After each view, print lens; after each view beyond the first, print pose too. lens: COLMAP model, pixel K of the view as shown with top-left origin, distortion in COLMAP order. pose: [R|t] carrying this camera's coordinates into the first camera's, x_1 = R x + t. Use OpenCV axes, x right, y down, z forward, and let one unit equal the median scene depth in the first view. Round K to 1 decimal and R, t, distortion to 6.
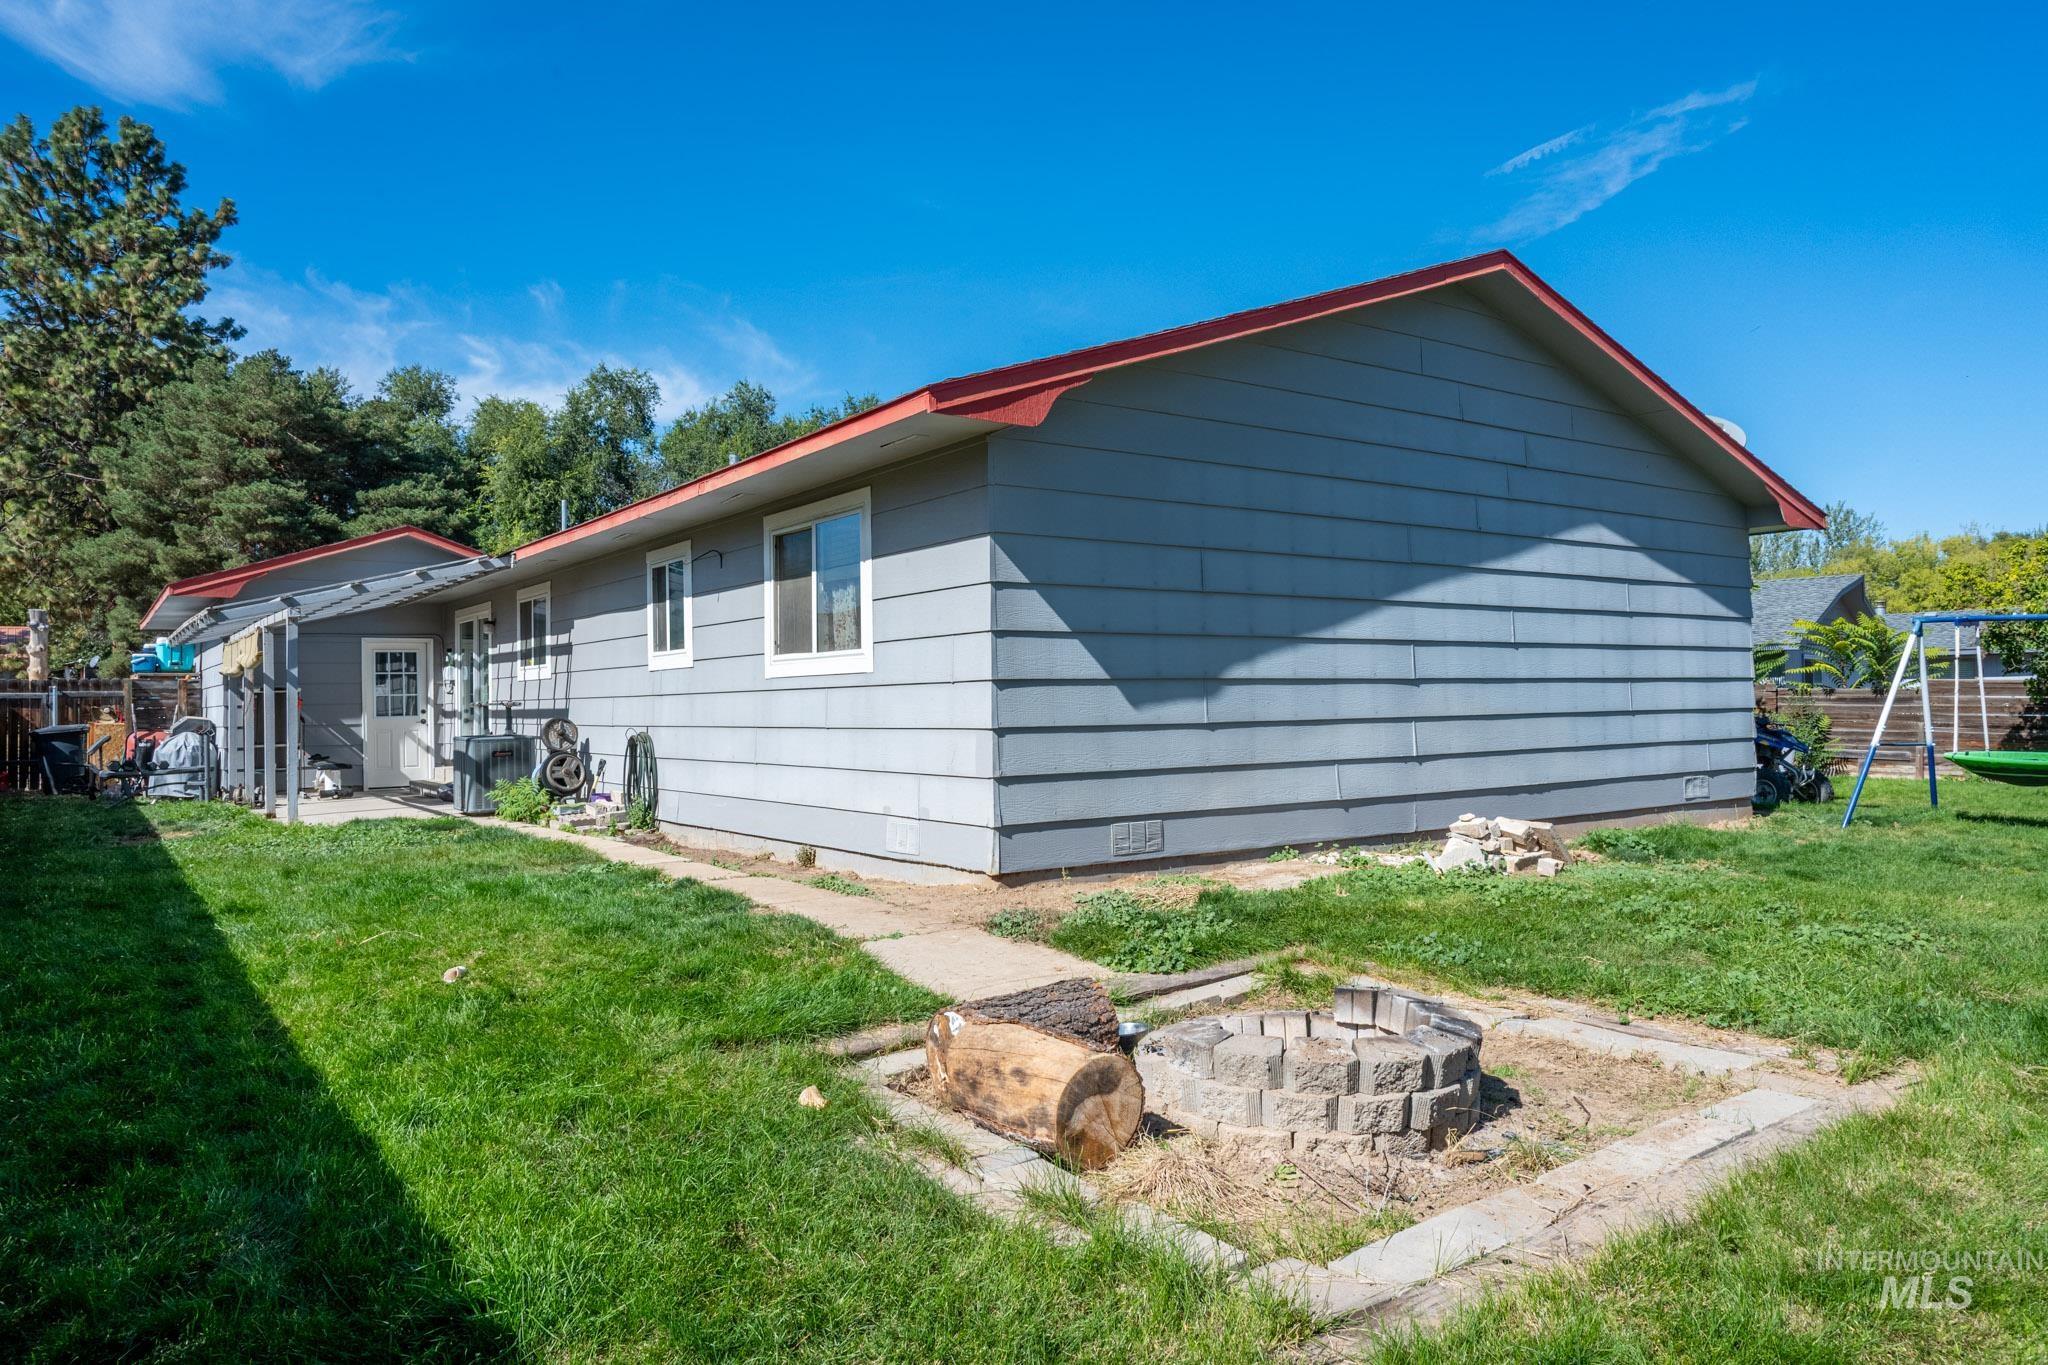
lens RADIAL K [[1358.4, 0, 1024.0], [0, 1358.4, 682.5], [0, 0, 1]] dist [0.000303, -0.001646]
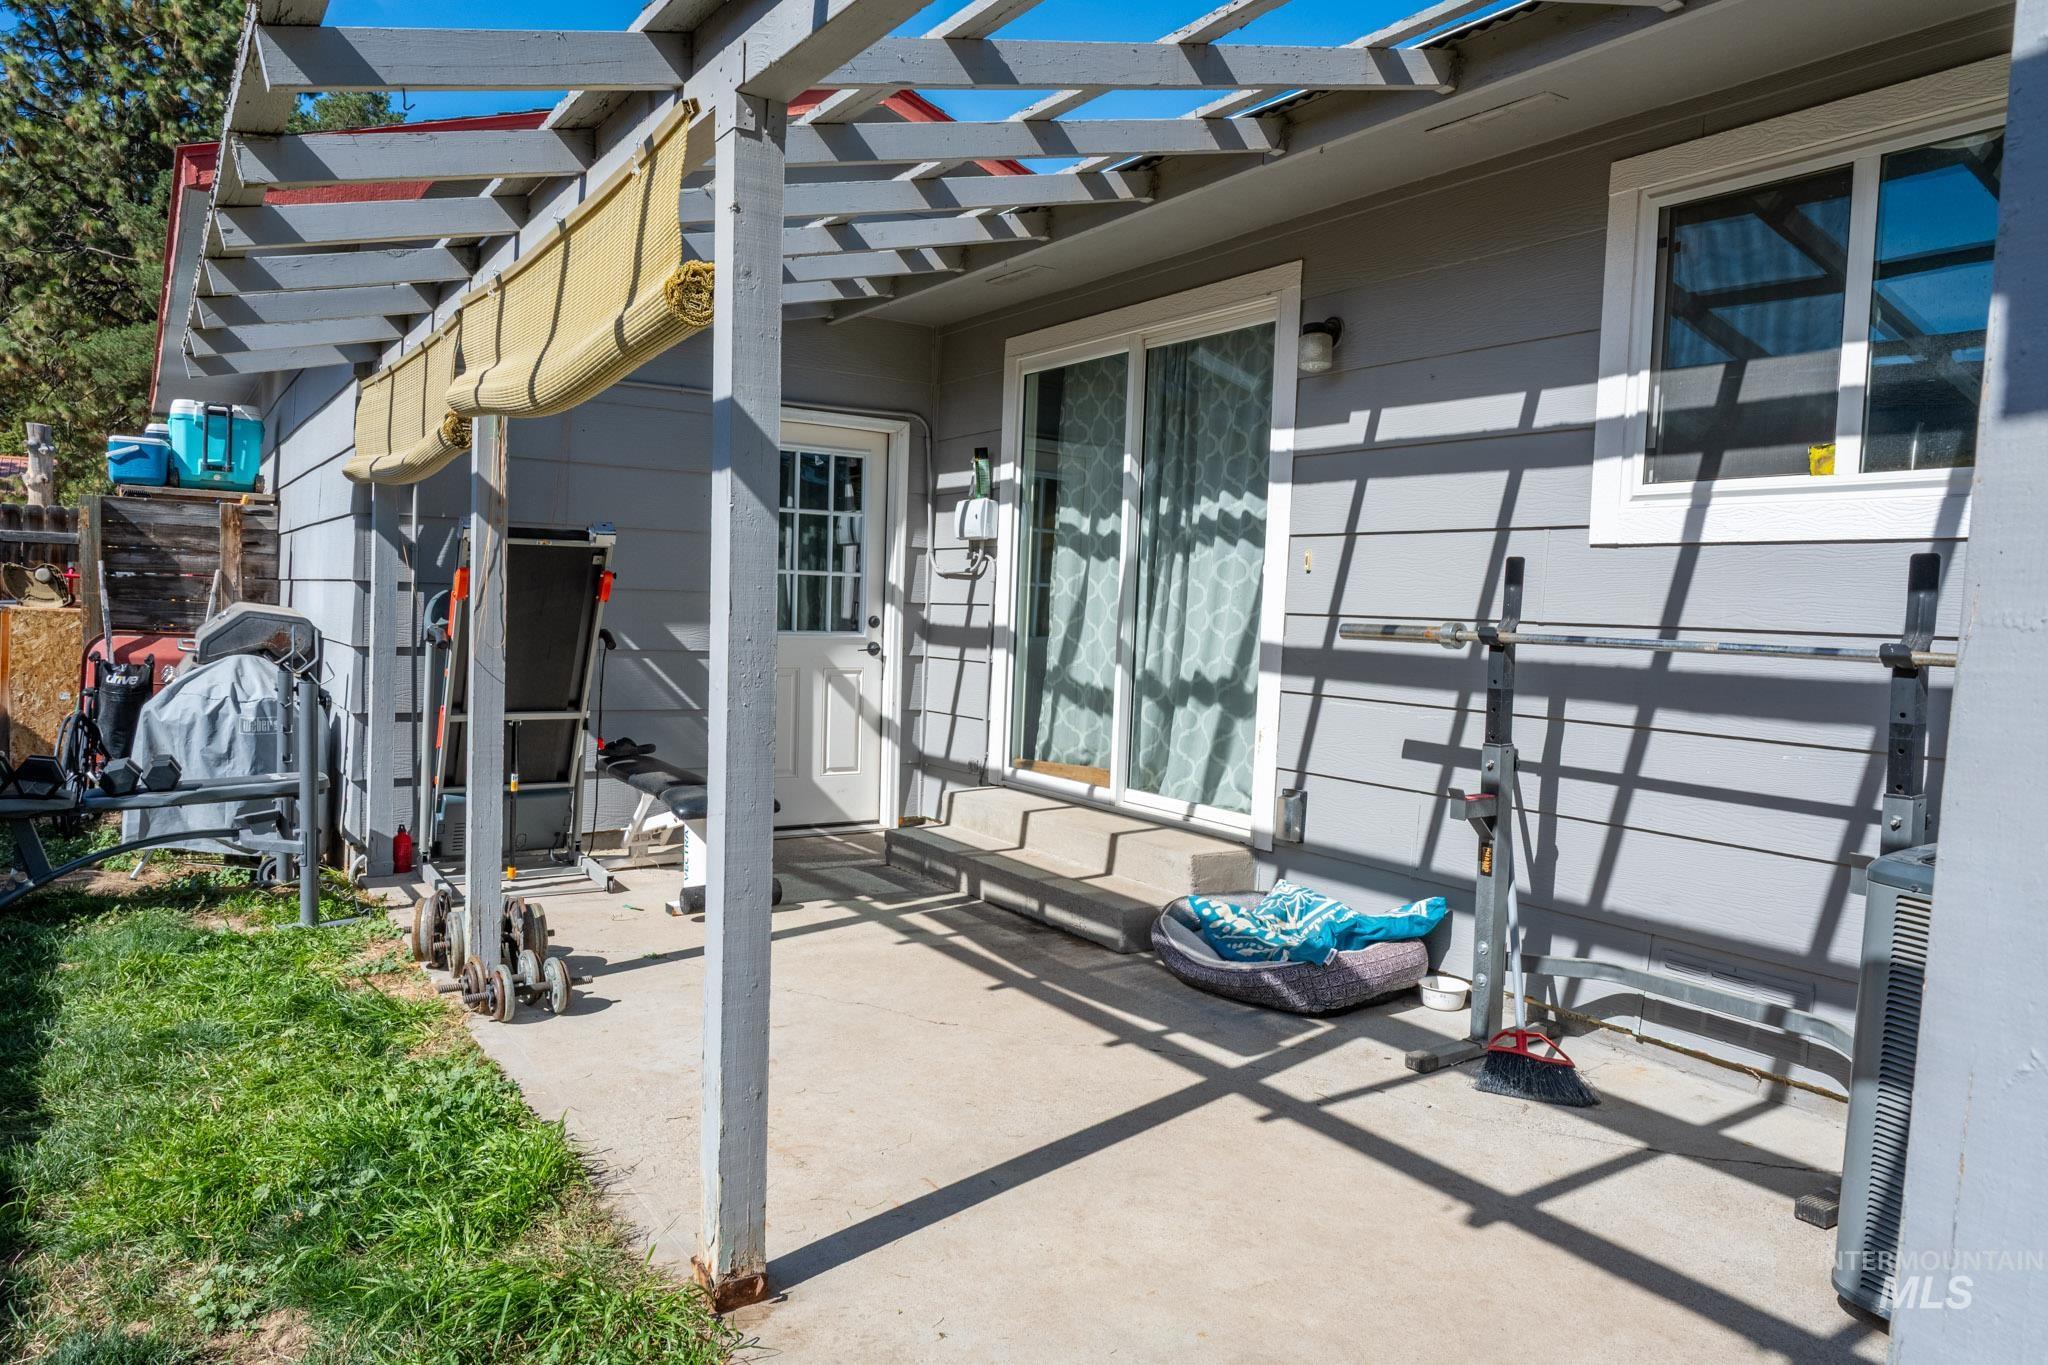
lens RADIAL K [[1358.4, 0, 1024.0], [0, 1358.4, 682.5], [0, 0, 1]] dist [0.000303, -0.001646]
pose [[0.998167, 0.053051, -0.029111, -0.164943], [-0.050883, 0.996195, 0.070751, 0.004080], [0.032753, -0.069140, 0.997069, 0.267991]]
